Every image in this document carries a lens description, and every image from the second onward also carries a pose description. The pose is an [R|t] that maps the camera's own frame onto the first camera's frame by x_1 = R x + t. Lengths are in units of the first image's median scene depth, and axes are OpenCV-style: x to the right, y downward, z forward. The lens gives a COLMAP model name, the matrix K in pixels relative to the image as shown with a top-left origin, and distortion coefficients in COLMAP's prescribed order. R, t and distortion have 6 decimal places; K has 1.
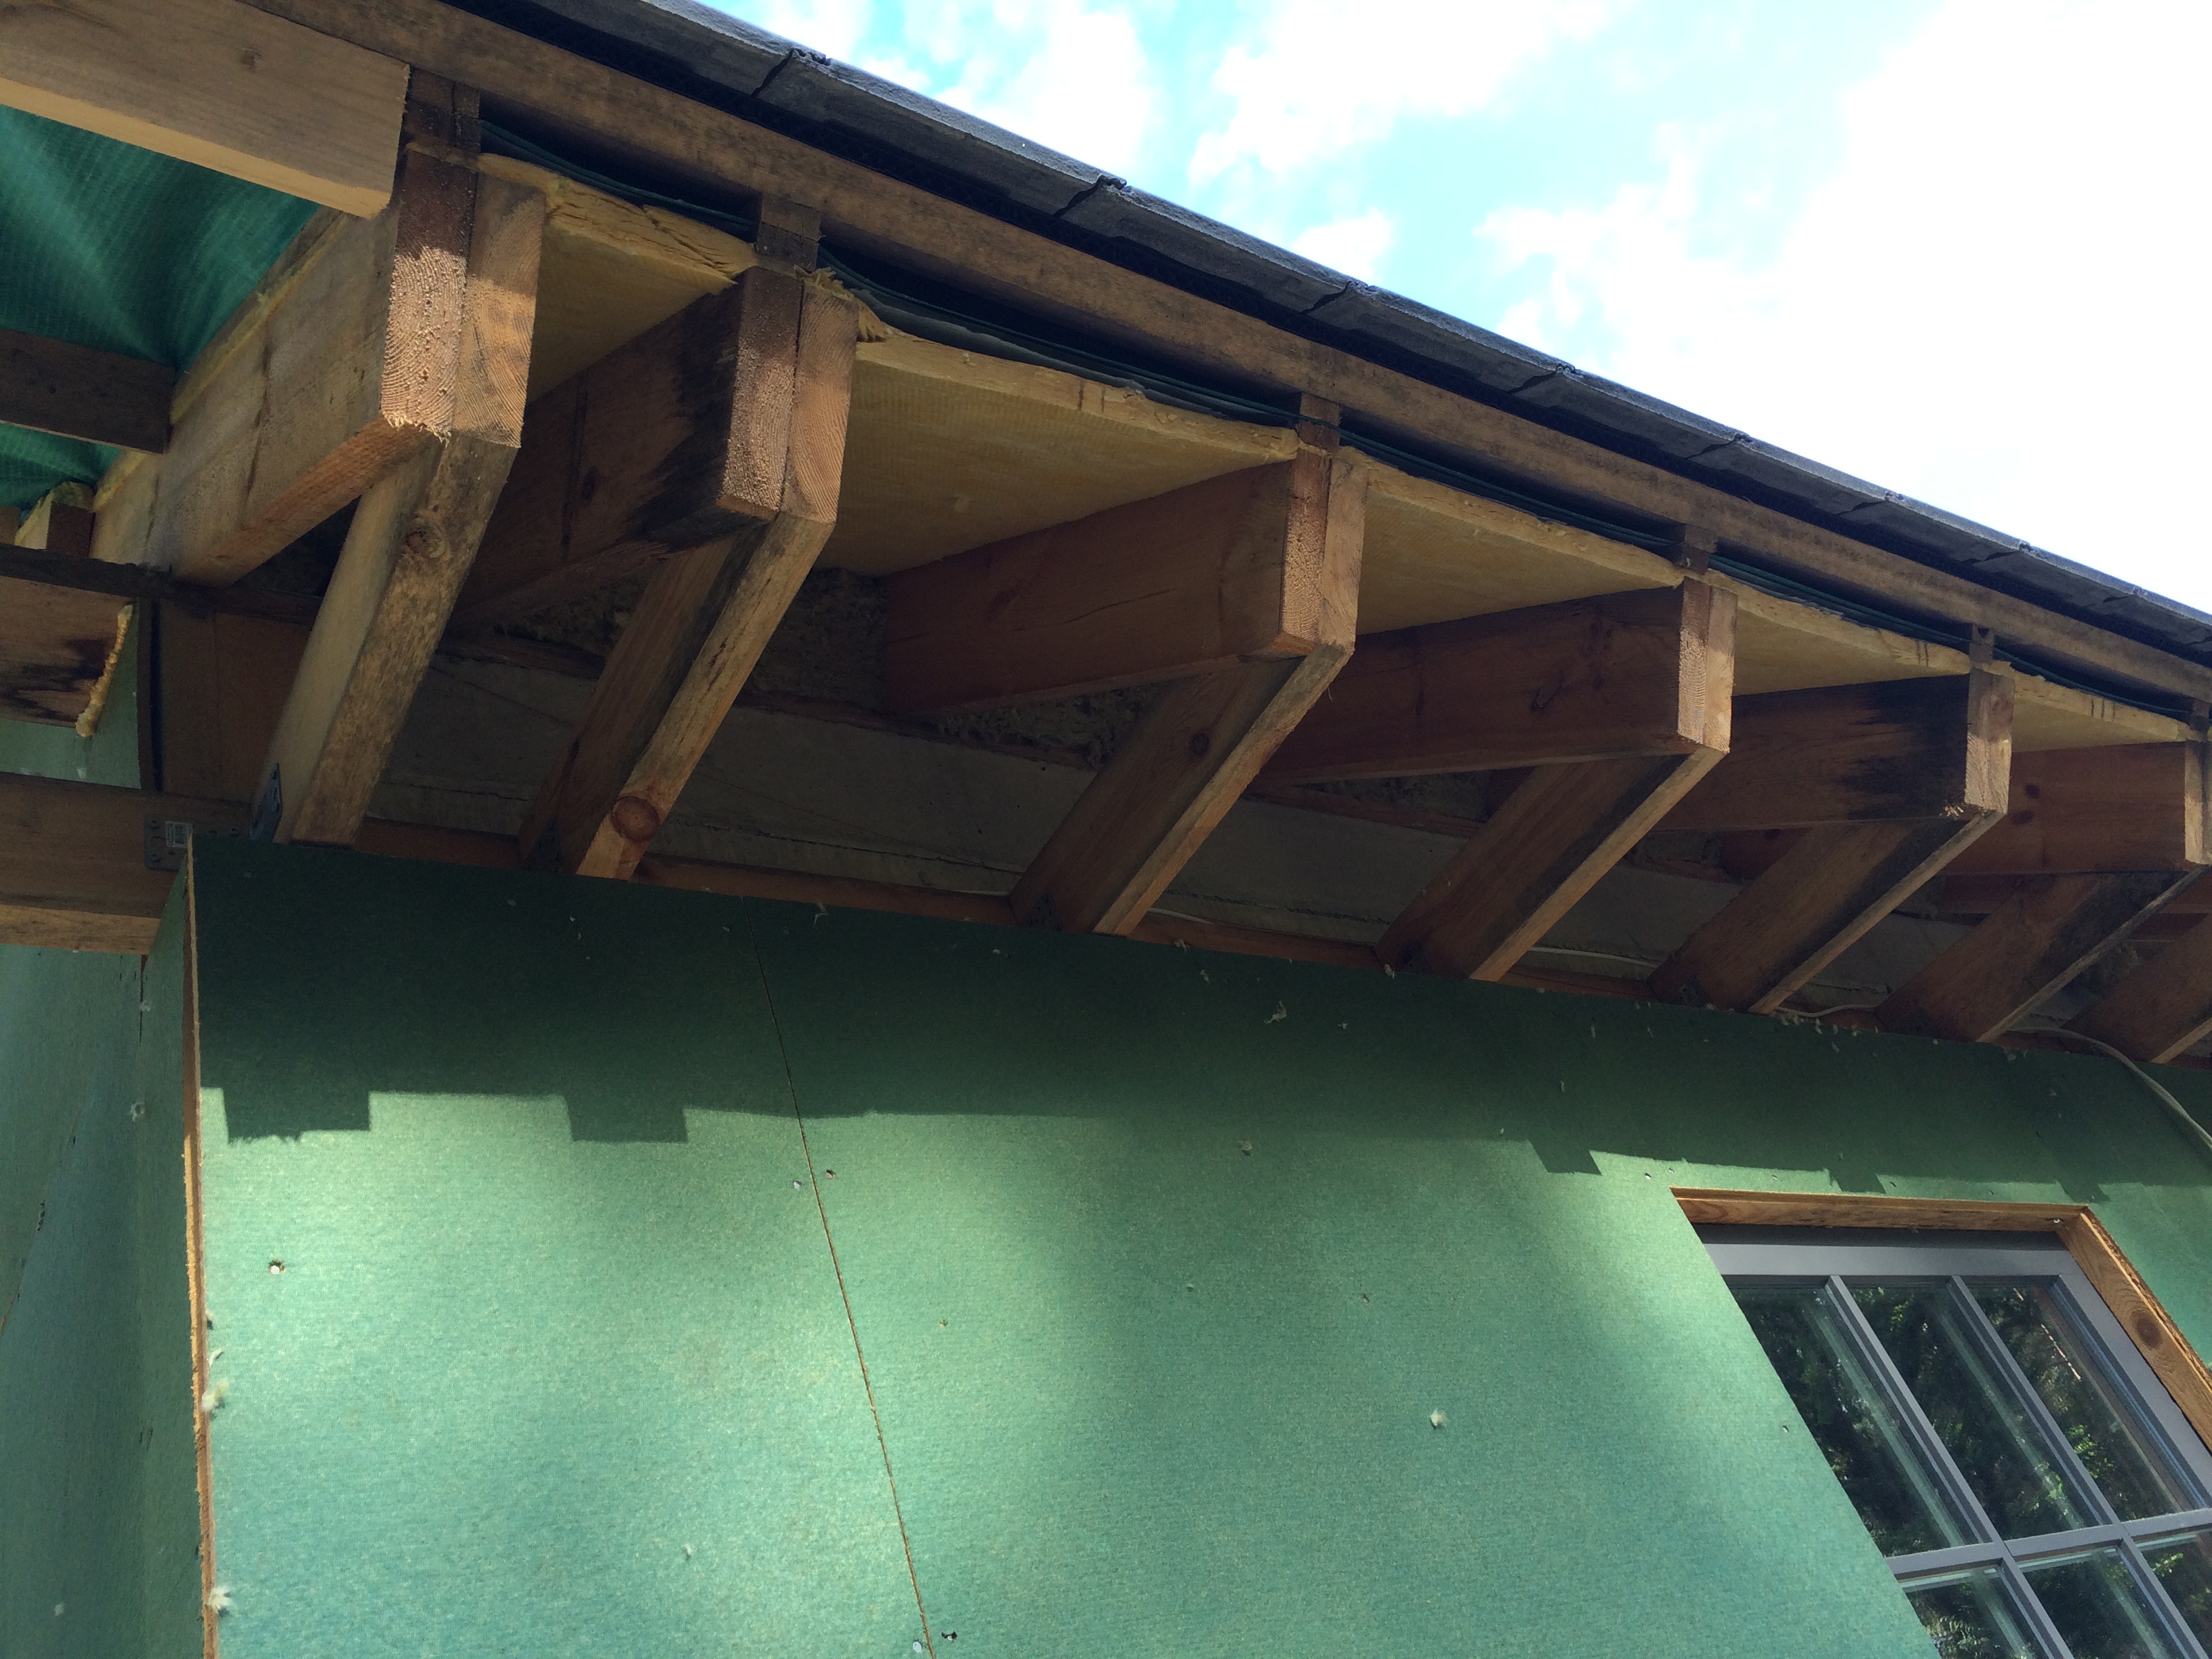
lens RADIAL K [[1904.0, 0, 1107.7], [0, 1904.0, 825.4], [0, 0, 1]] dist [0.108439, -0.153437]
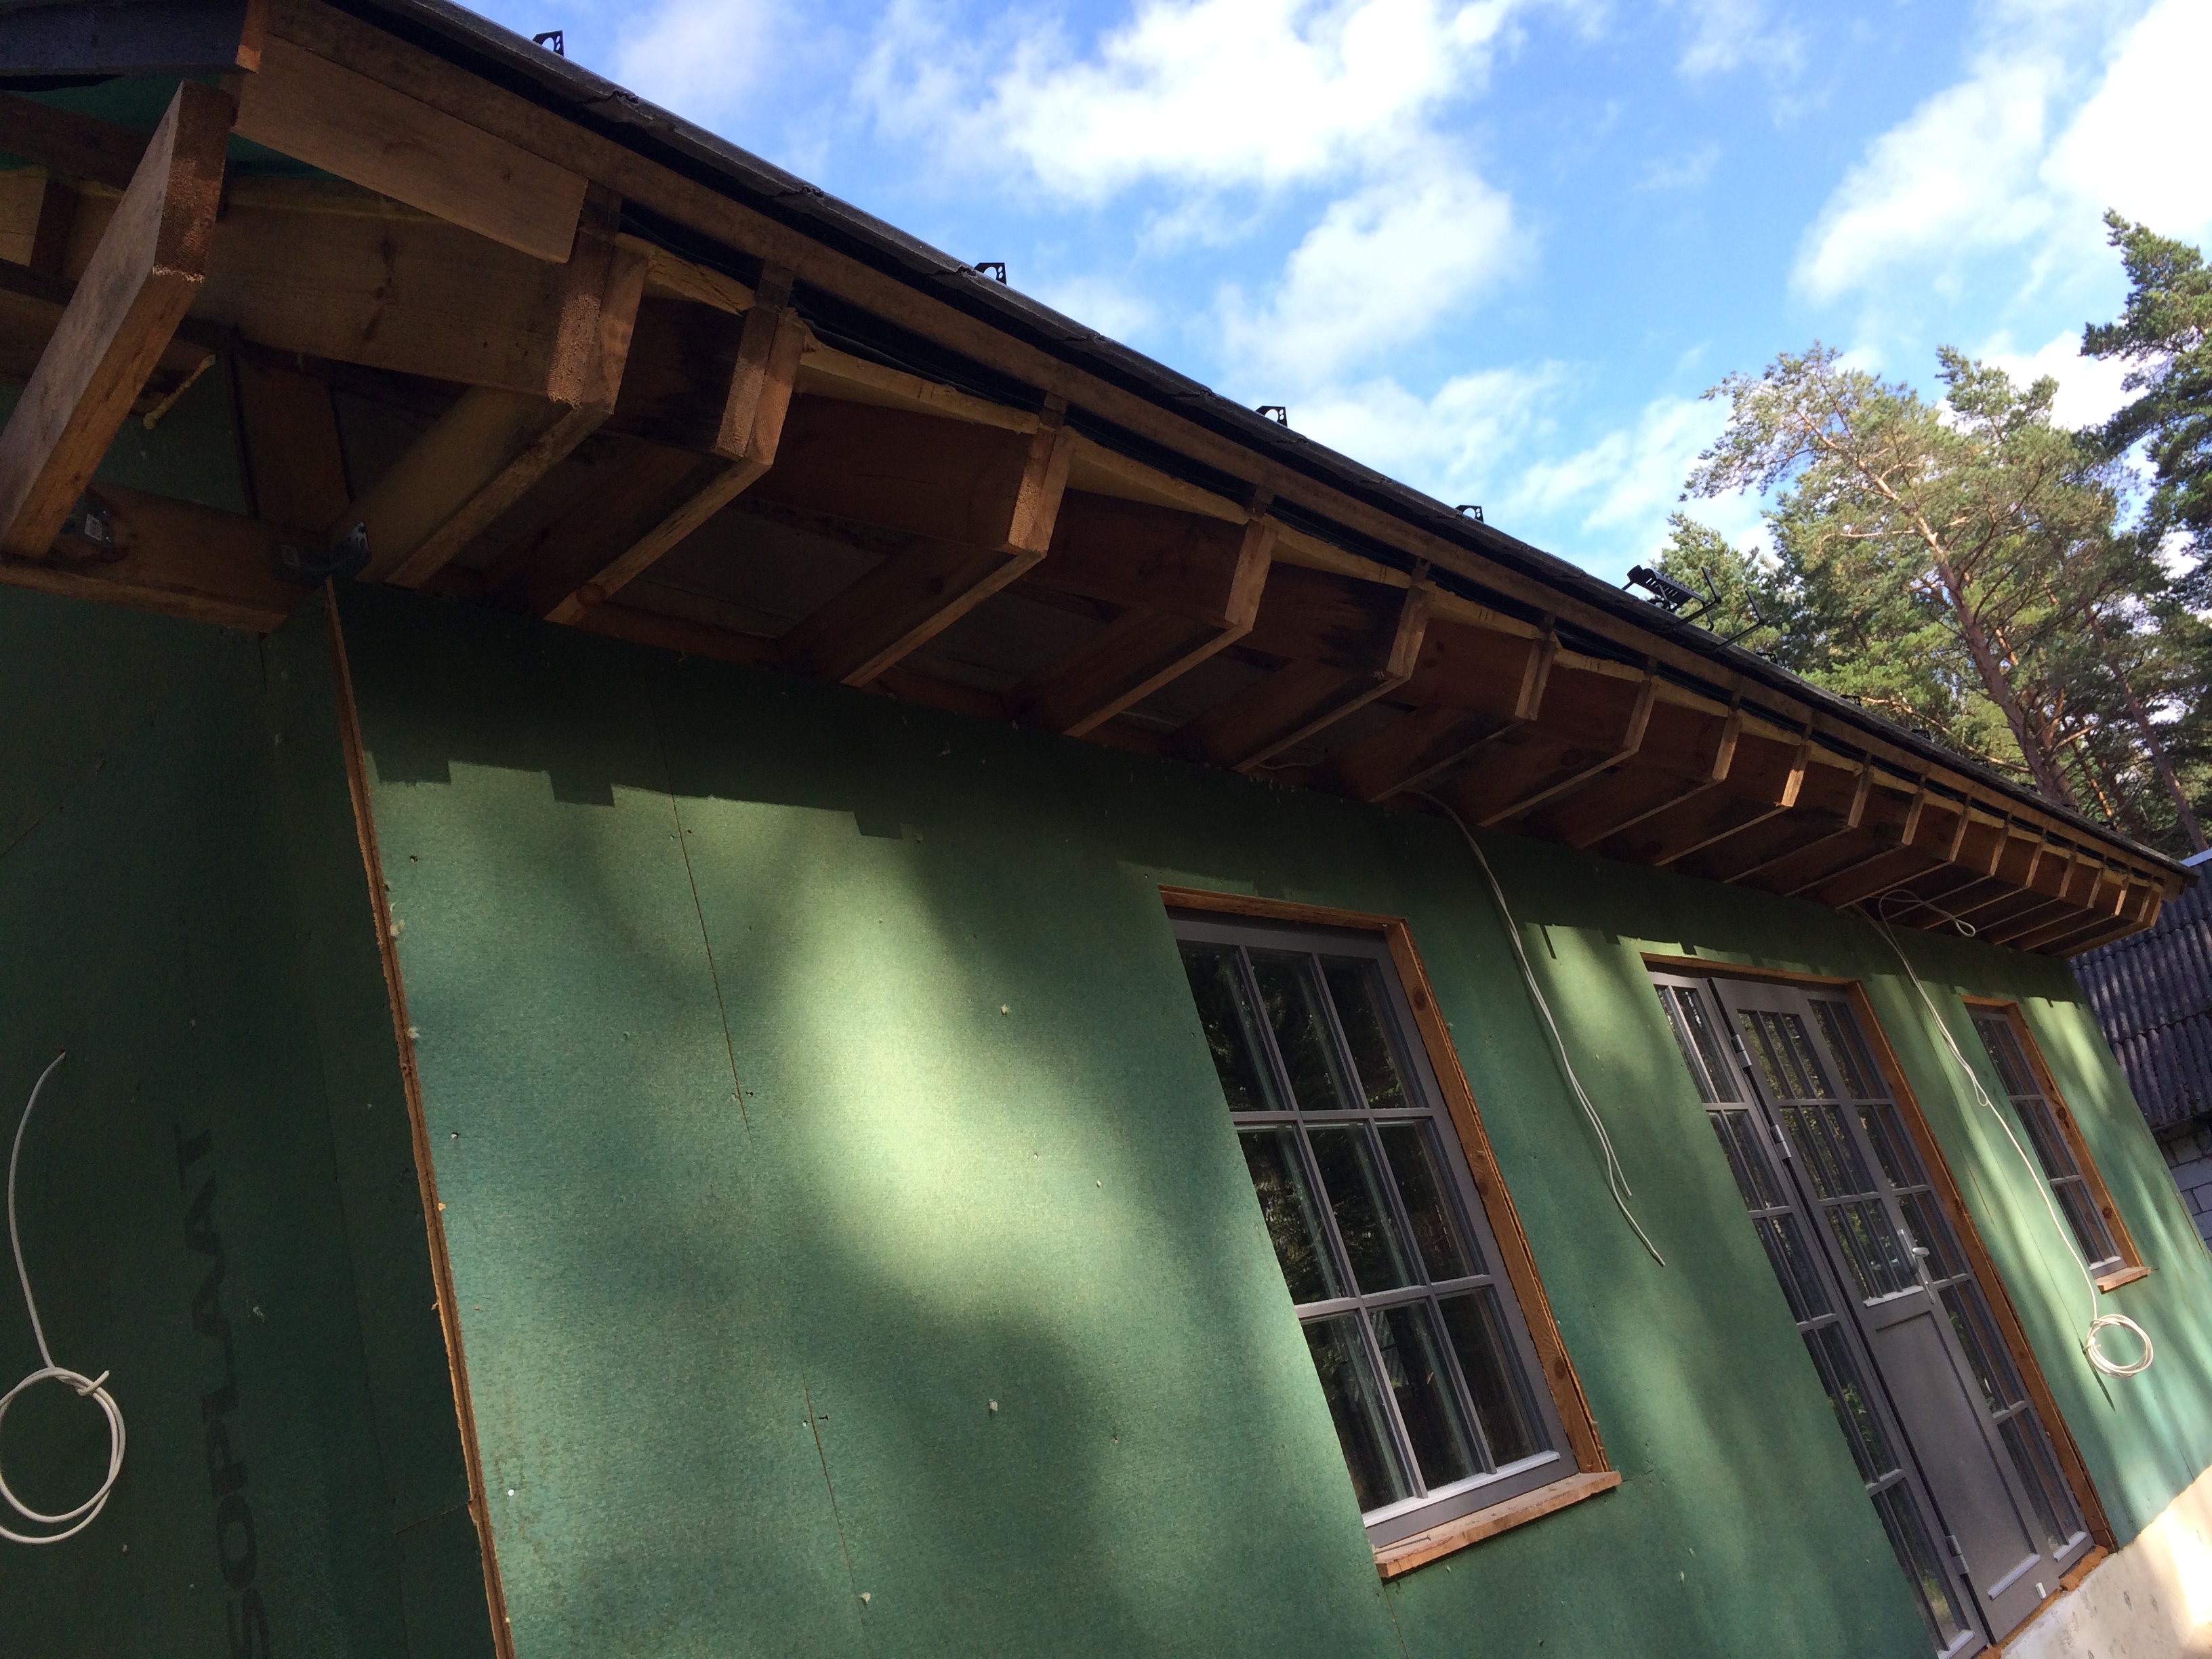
lens RADIAL K [[1904.0, 0, 1107.7], [0, 1904.0, 825.4], [0, 0, 1]] dist [0.108439, -0.153437]
pose [[0.953505, 0.146792, 0.263213, -0.215592], [-0.202492, 0.958899, 0.198768, -0.208183], [-0.223218, -0.242825, 0.944039, -0.592665]]
